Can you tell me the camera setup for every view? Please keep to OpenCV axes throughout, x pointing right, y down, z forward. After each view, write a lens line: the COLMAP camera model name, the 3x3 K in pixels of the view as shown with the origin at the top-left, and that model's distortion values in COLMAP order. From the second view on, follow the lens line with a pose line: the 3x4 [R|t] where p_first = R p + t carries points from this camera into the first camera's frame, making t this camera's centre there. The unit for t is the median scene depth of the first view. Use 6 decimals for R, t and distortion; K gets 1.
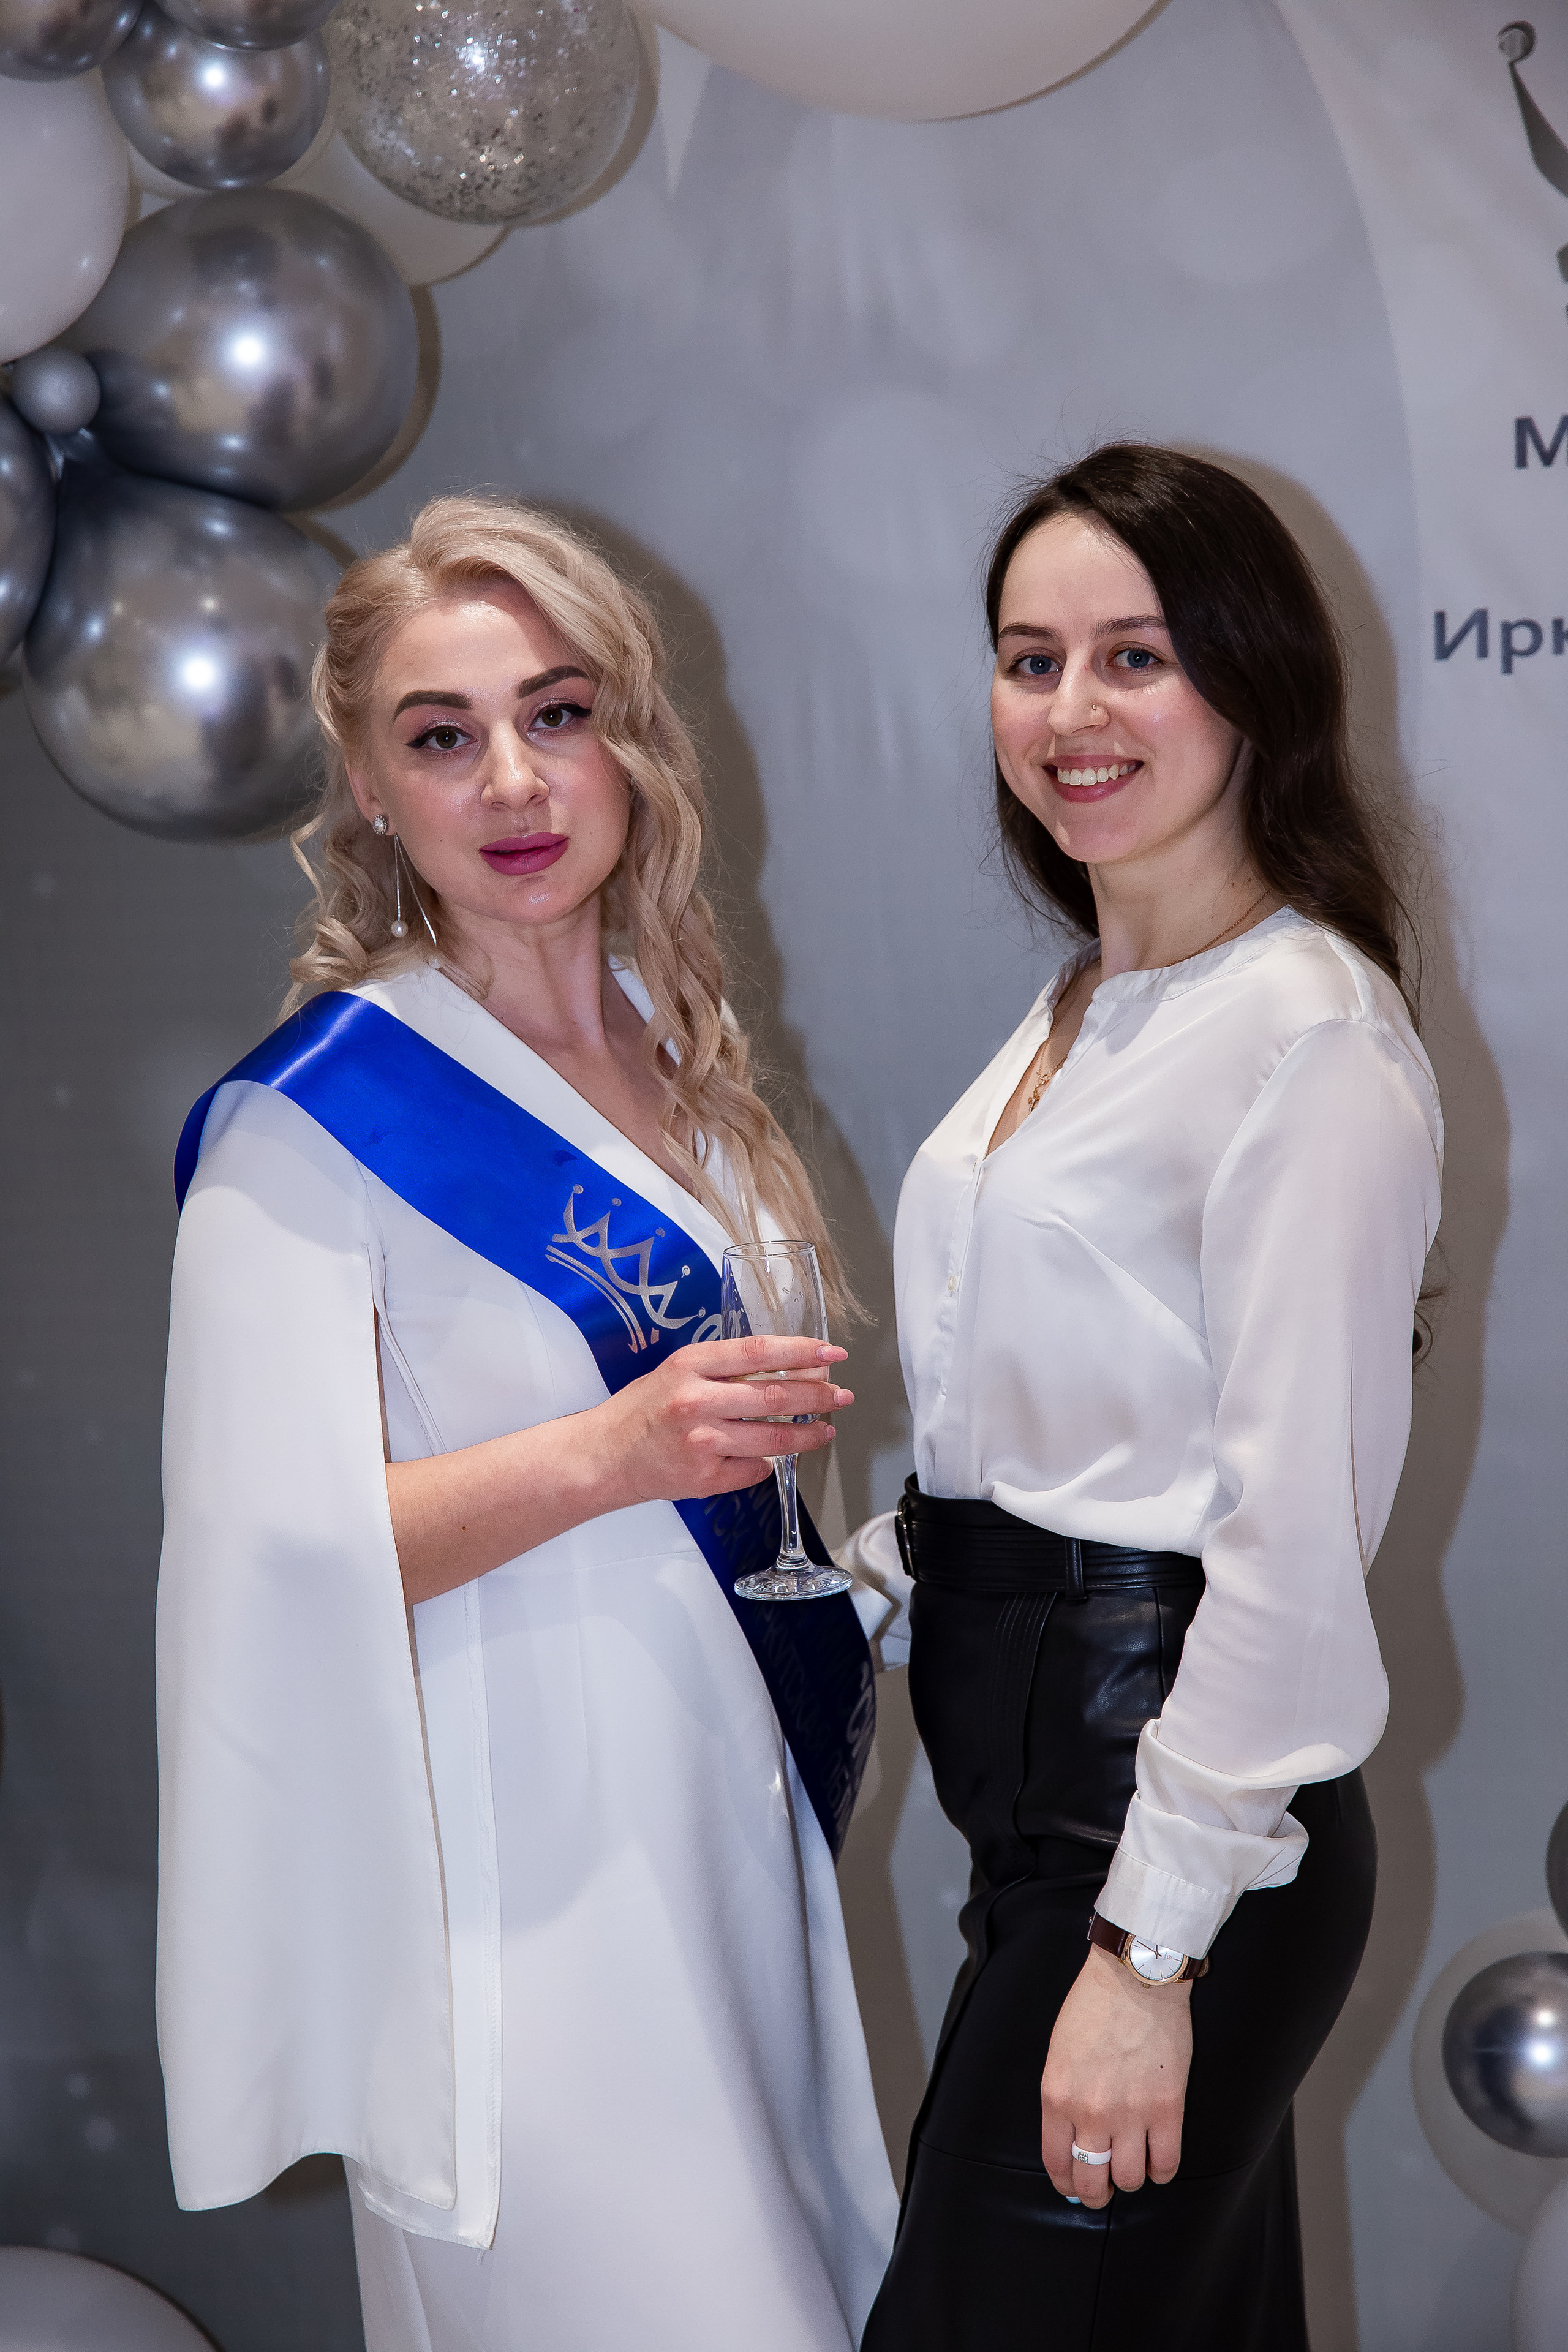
lens RADIAL K [[4483.3, 0, 784.6], [0, 4483.3, 1192.4], [0, 0, 1]] dist [0.313781, 0.000000]
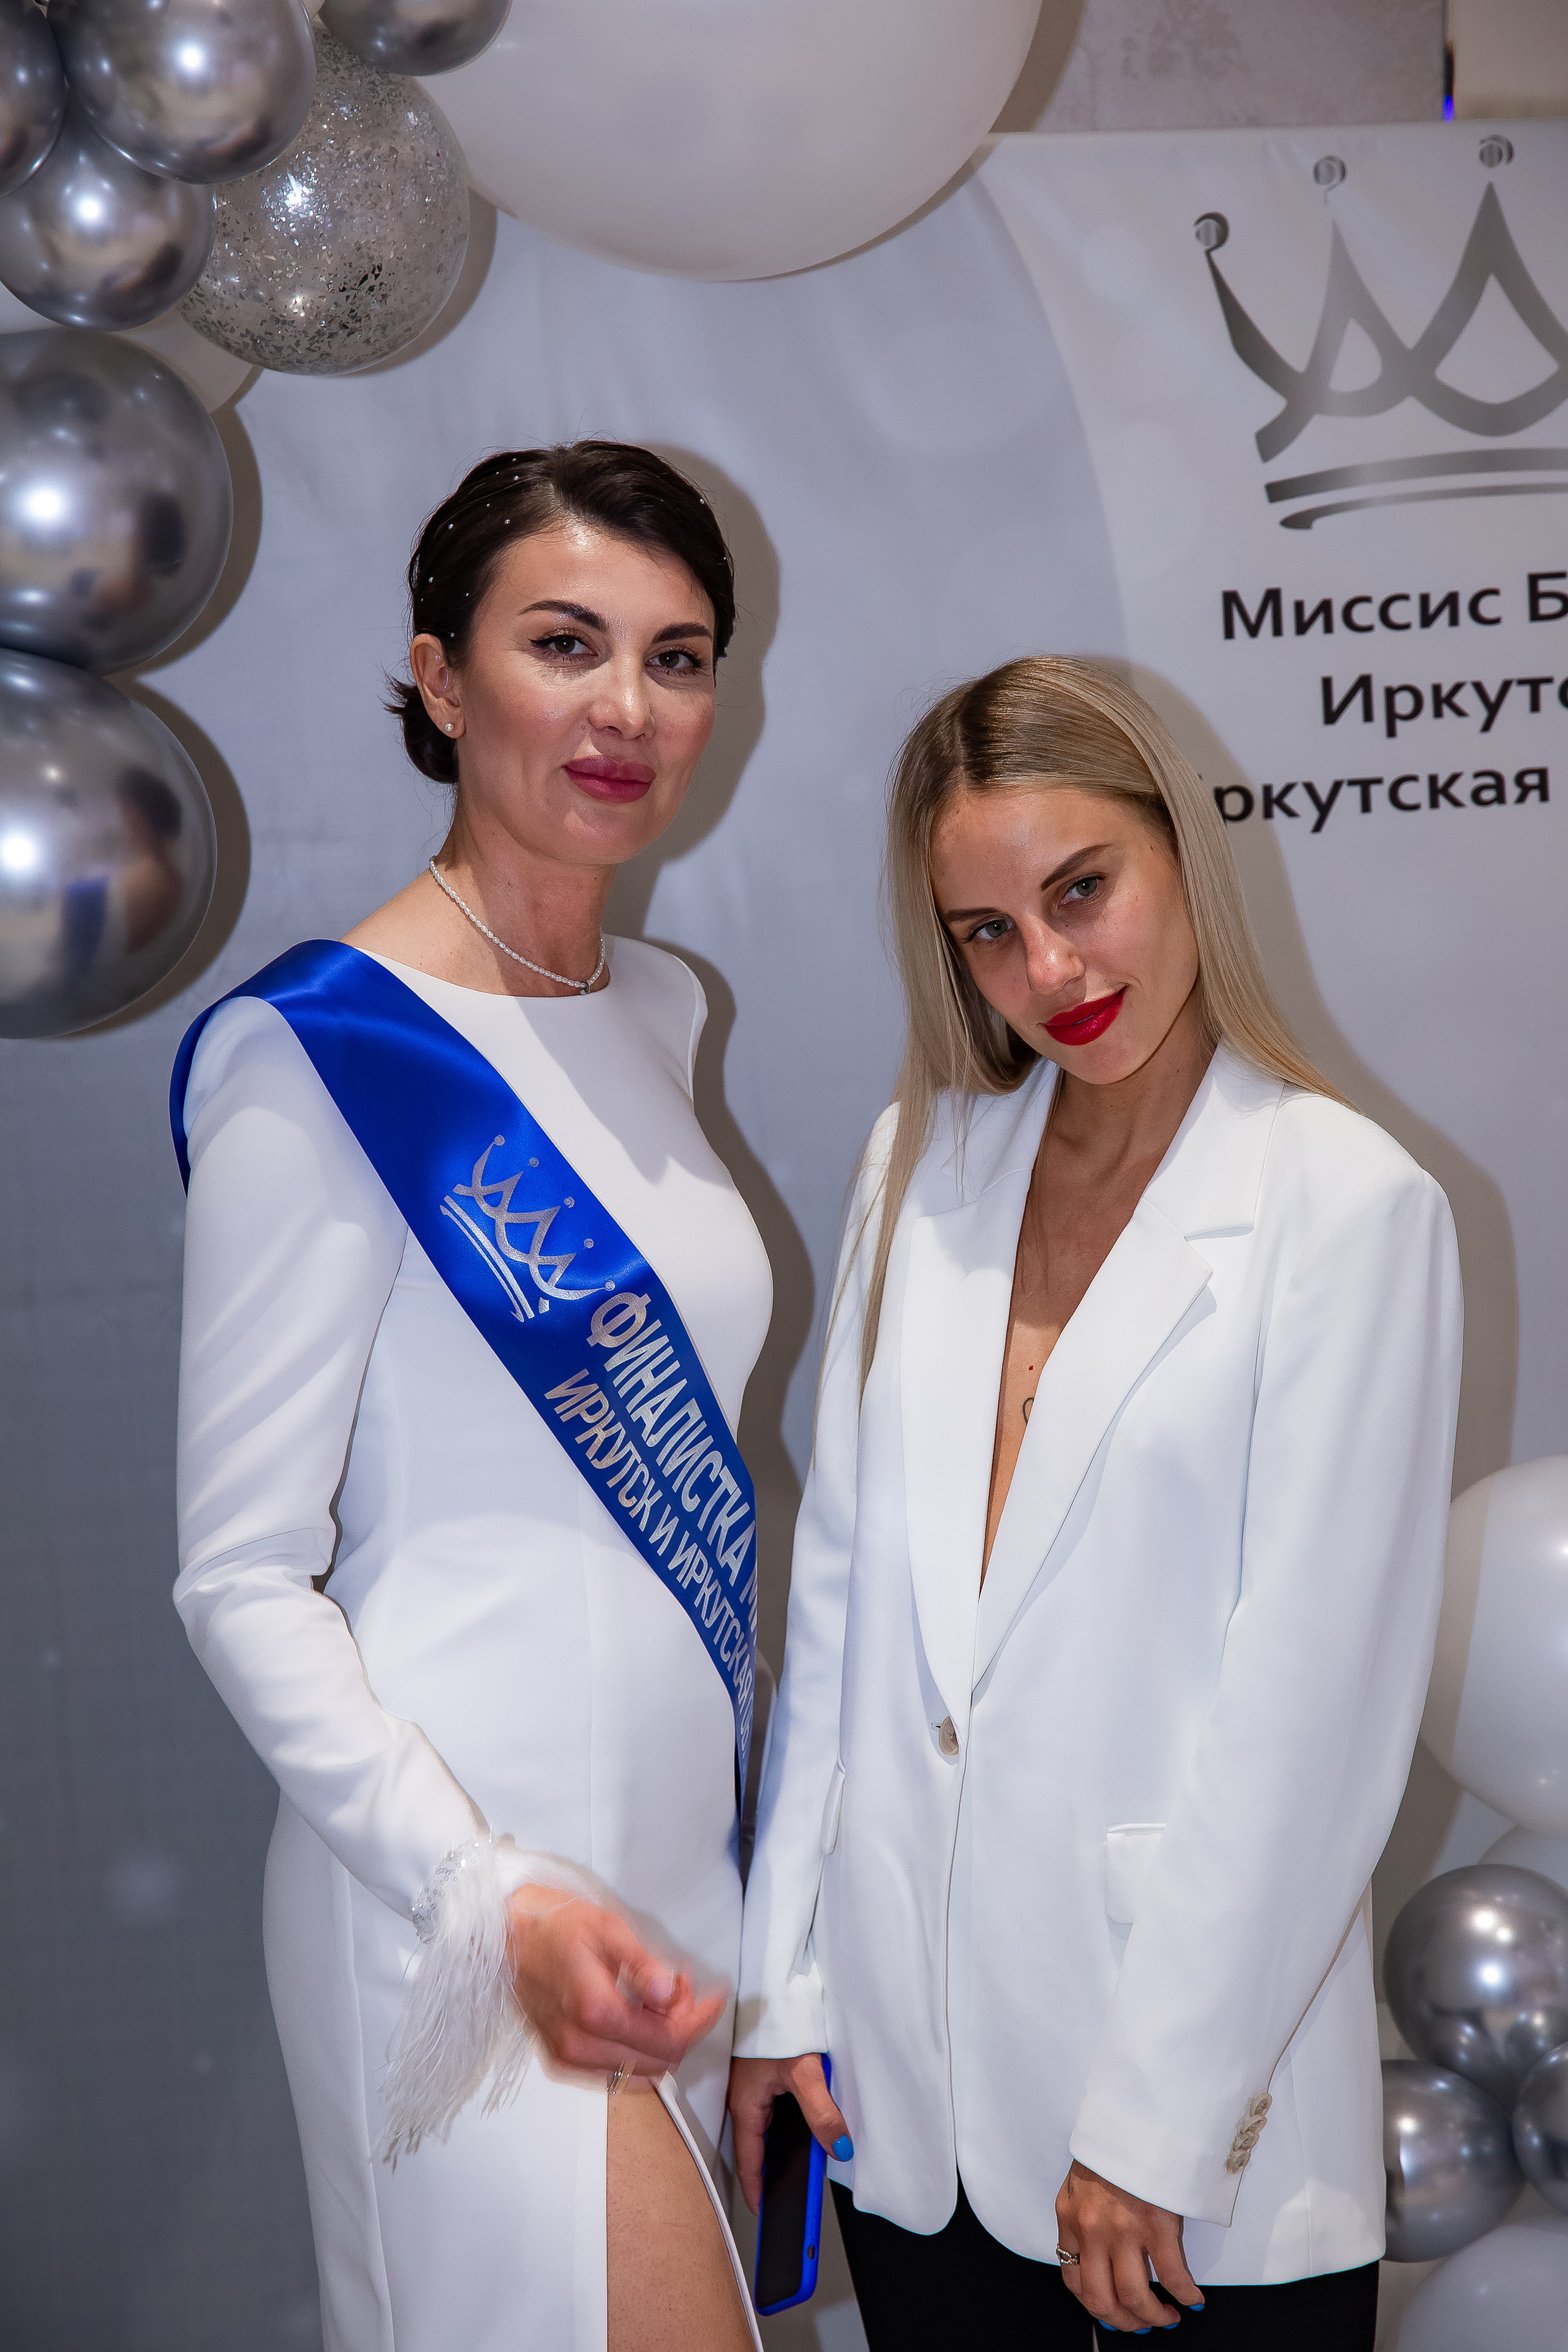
lens RADIAL K [[4483.3, 0, 803.2], [0, 4483.3, 1184.5], [0, 0, 1]] dist [0.313781, 0.000000]
pose [[0.934643, -0.039519, 0.353384, -0.307861], [0.055758, 0.997799, -0.035887, -0.005423], [-0.351188, 0.053245, 0.934790, 0.092786]]
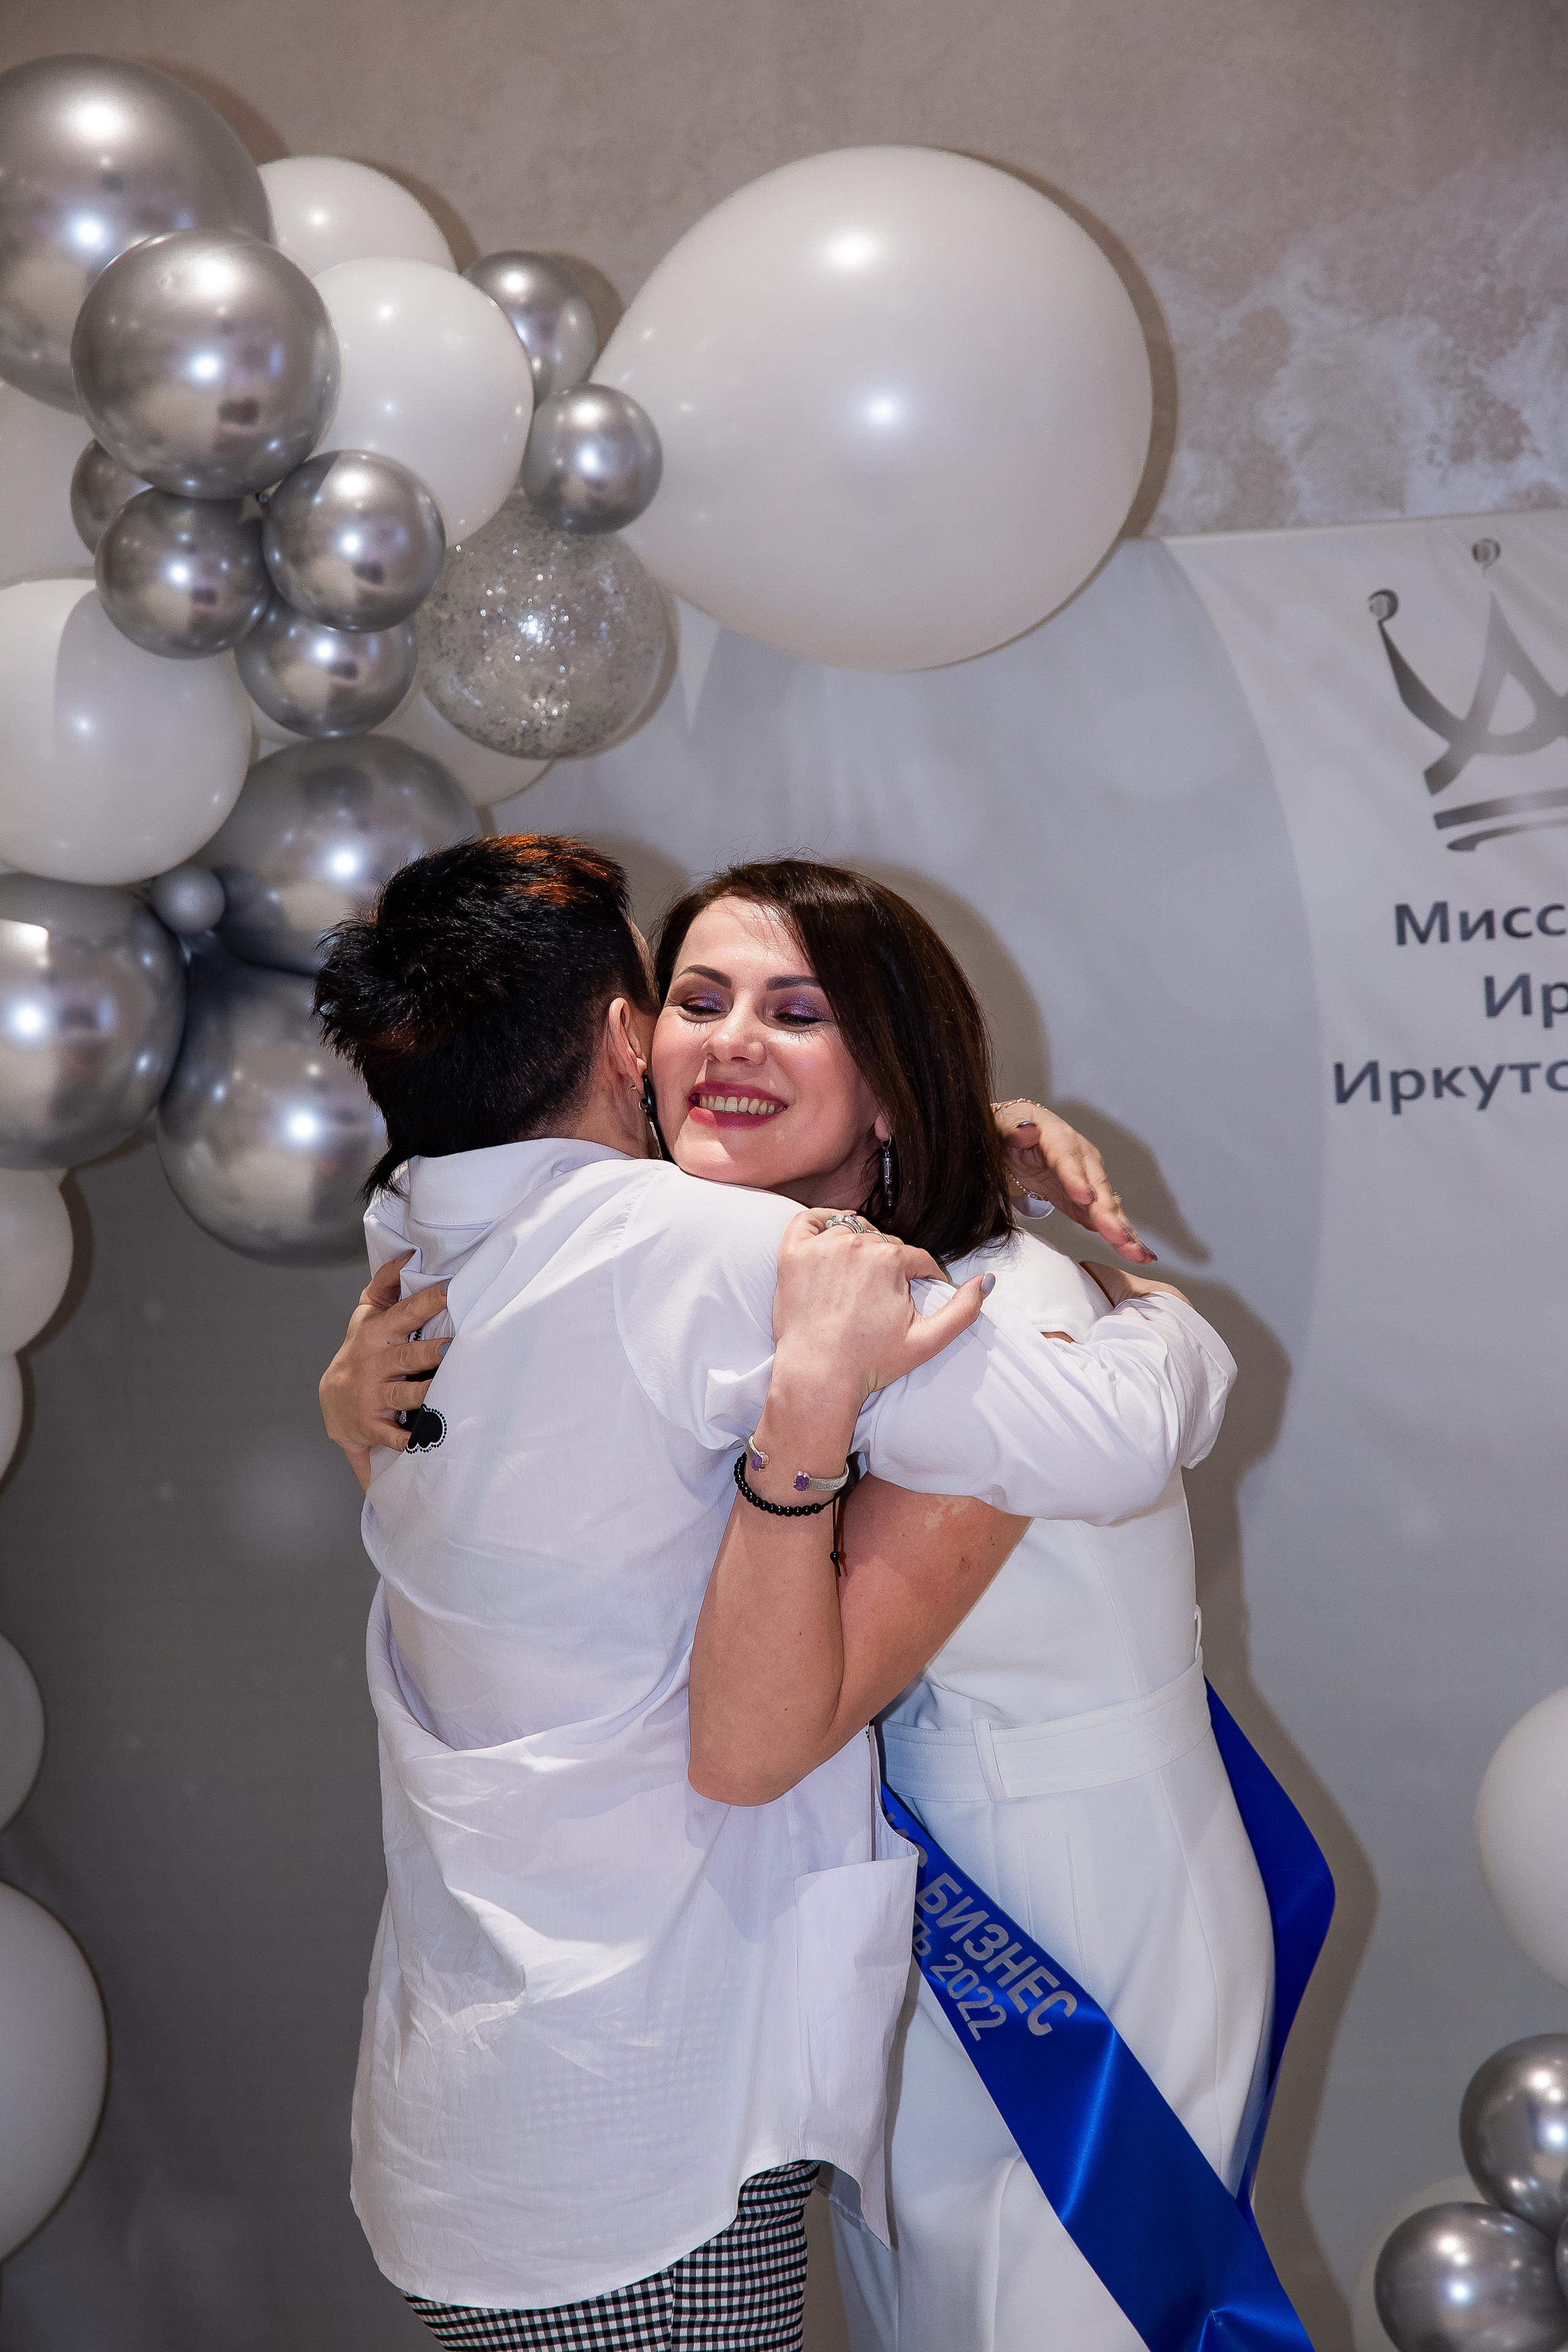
lens RADIAL K [[4483.3, 0, 770.2], [0, 4483.3, 1197.9], [0, 0, 1]] dist [0.313781, 0.000000]
pose [[0.999910, -0.013014, 0.003119, -0.009498], [0.013261, 0.994869, -0.100301, 0.025365], [-0.001798, 0.100334, 0.994952, -0.184689]]
